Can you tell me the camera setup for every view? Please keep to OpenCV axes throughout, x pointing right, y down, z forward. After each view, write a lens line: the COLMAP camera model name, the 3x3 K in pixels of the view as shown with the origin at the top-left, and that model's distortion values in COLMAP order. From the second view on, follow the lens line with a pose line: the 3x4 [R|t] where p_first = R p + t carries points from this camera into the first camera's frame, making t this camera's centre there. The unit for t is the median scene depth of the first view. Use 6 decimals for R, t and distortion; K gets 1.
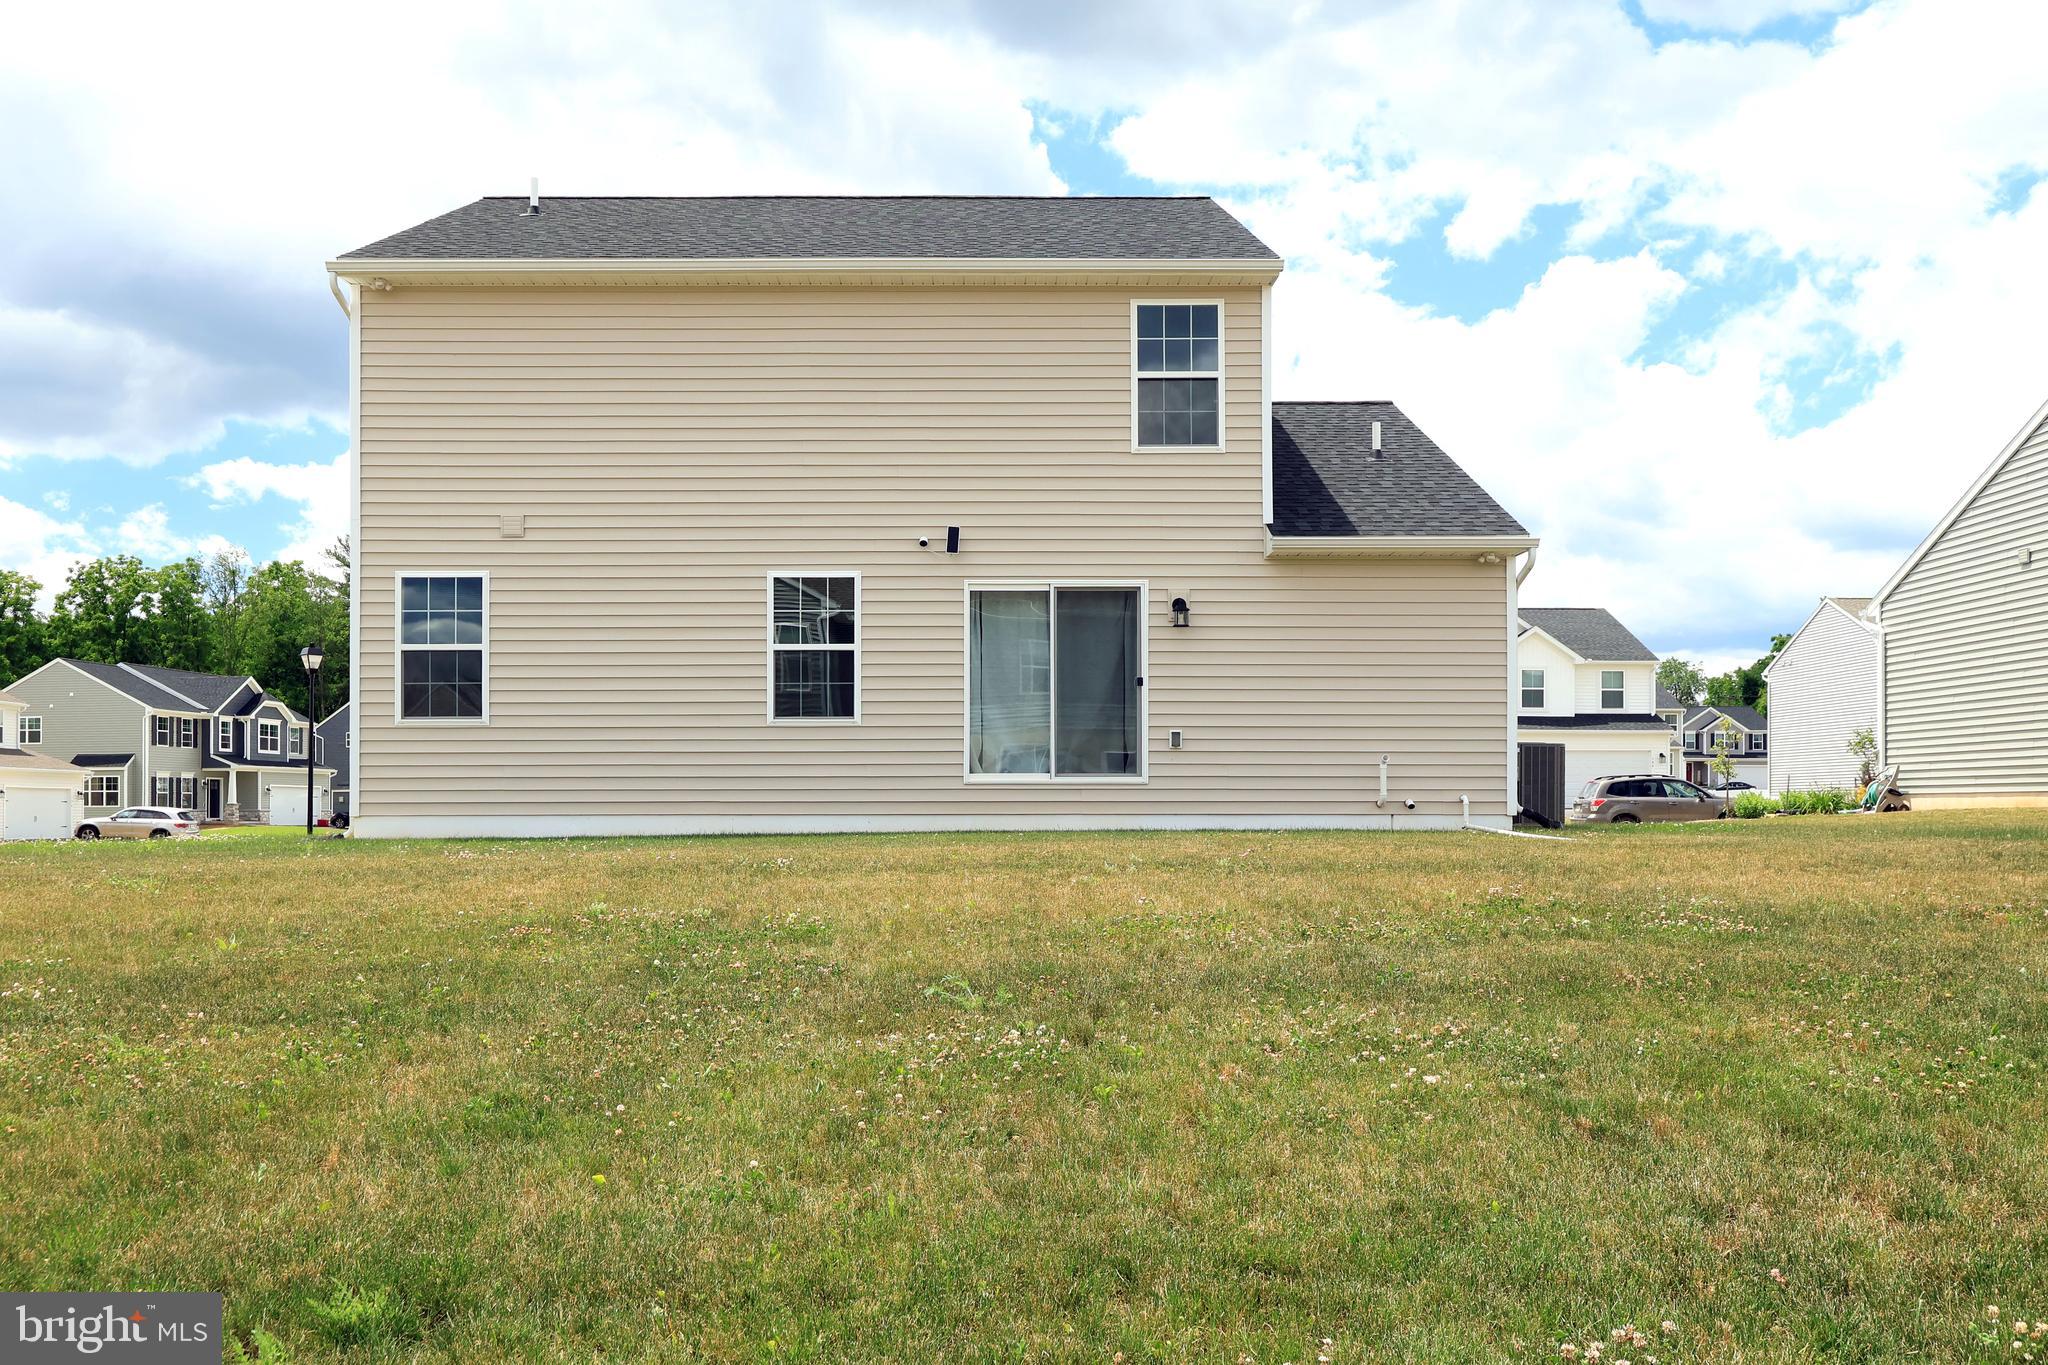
lens RADIAL K [[1292.6, 0, 1005.8], [0, 1292.6, 728.4], [0, 0, 1]] dist [-0.028150, -0.000145]
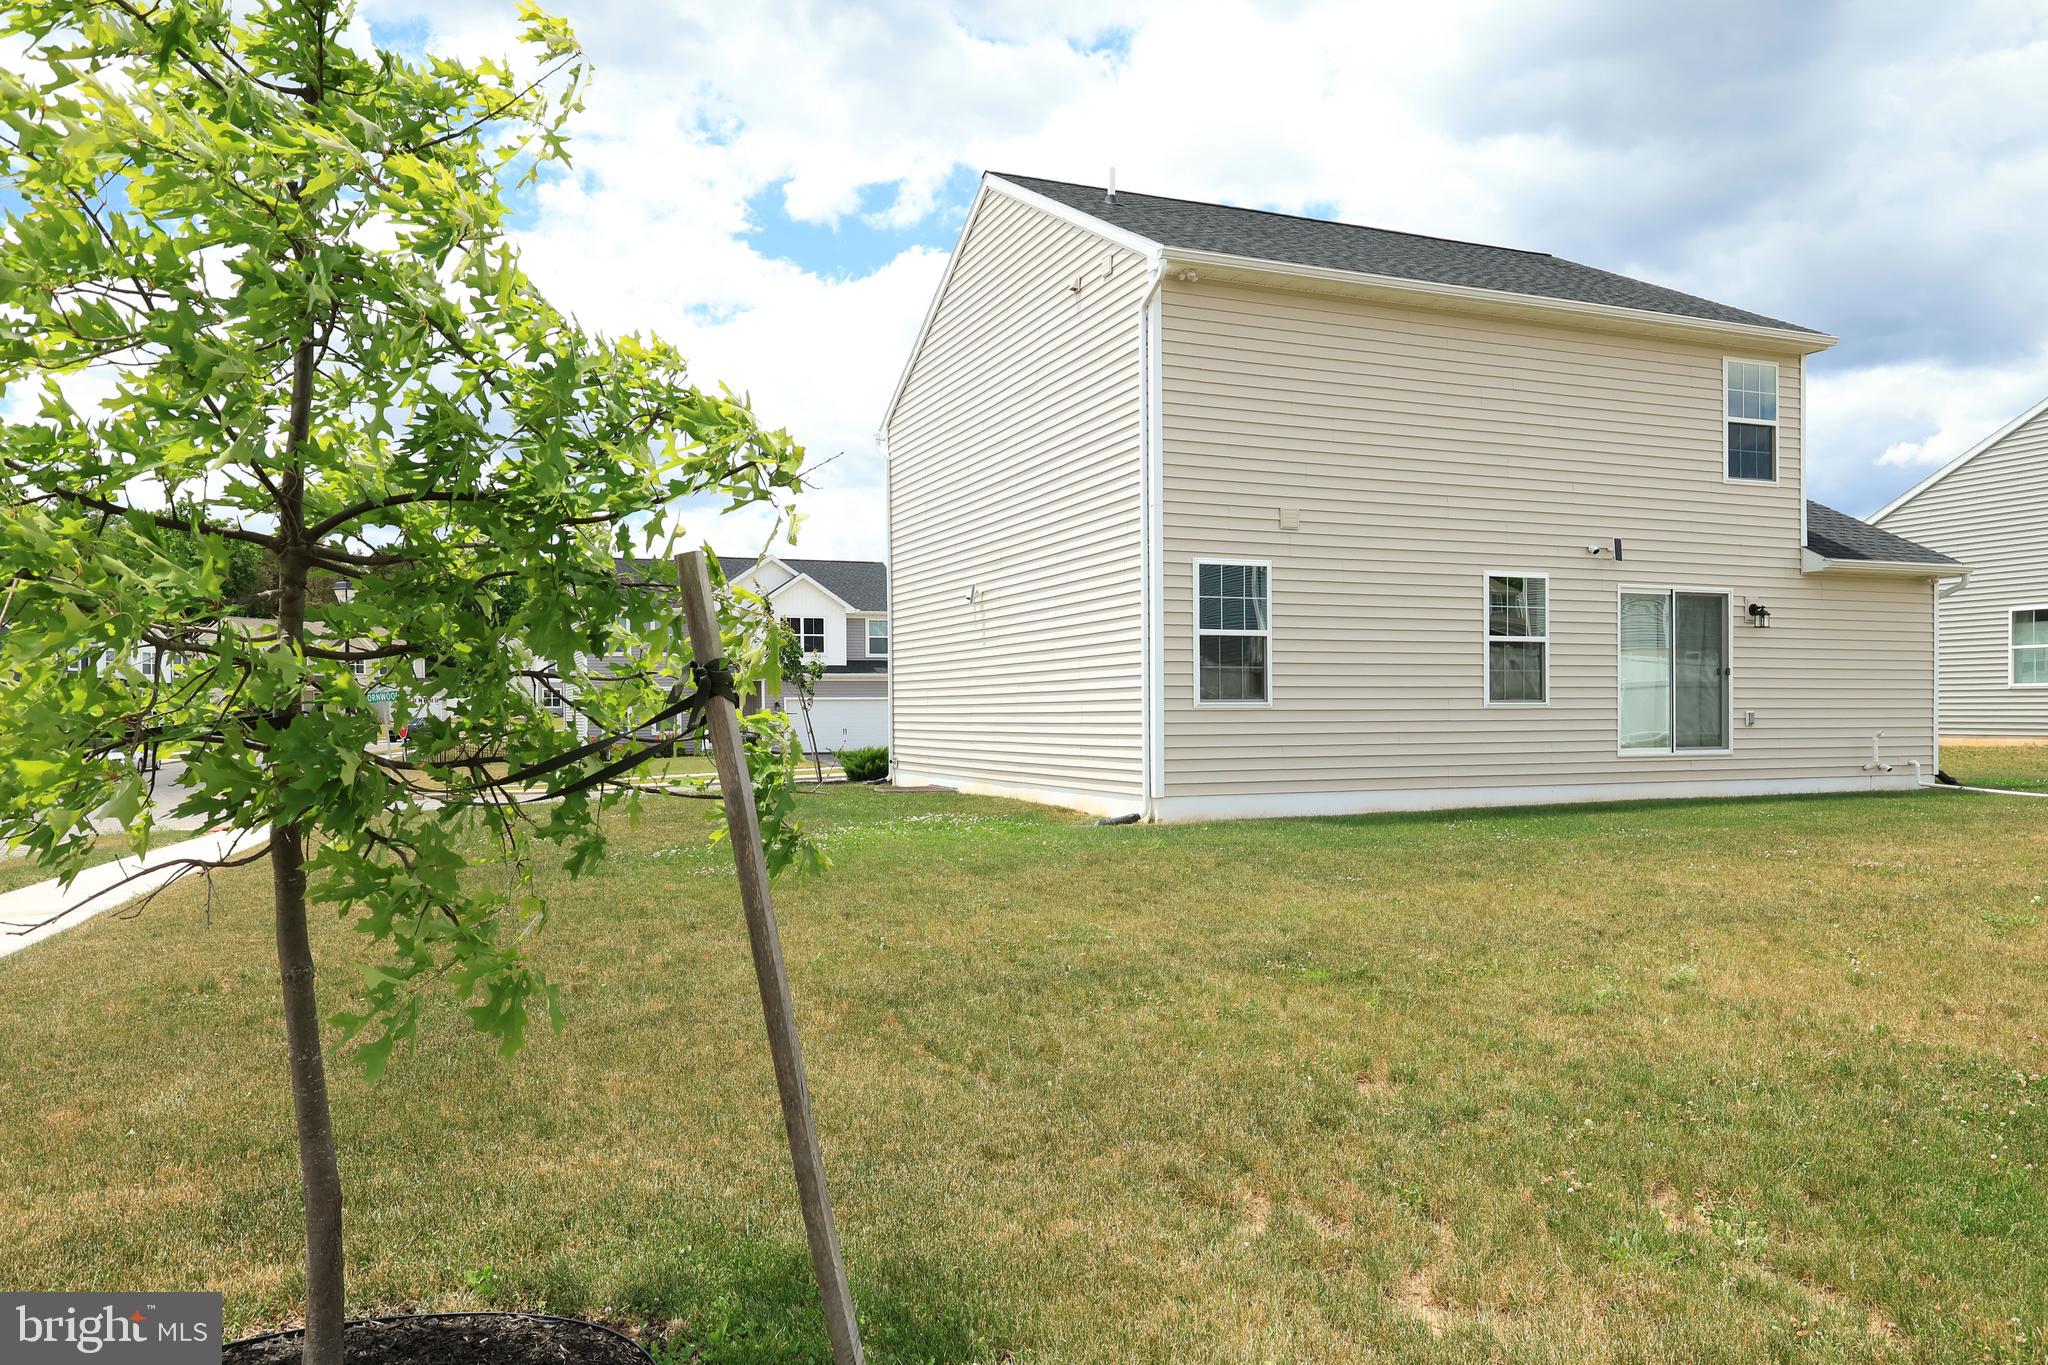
lens RADIAL K [[1415.8, 0, 1040.6], [0, 1415.8, 718.3], [0, 0, 1]] dist [0.004443, -0.003836]
pose [[0.929084, -0.004018, 0.369846, -0.997016], [0.002024, 0.999981, 0.005779, -0.001103], [-0.369862, -0.004620, 0.929075, -0.003702]]
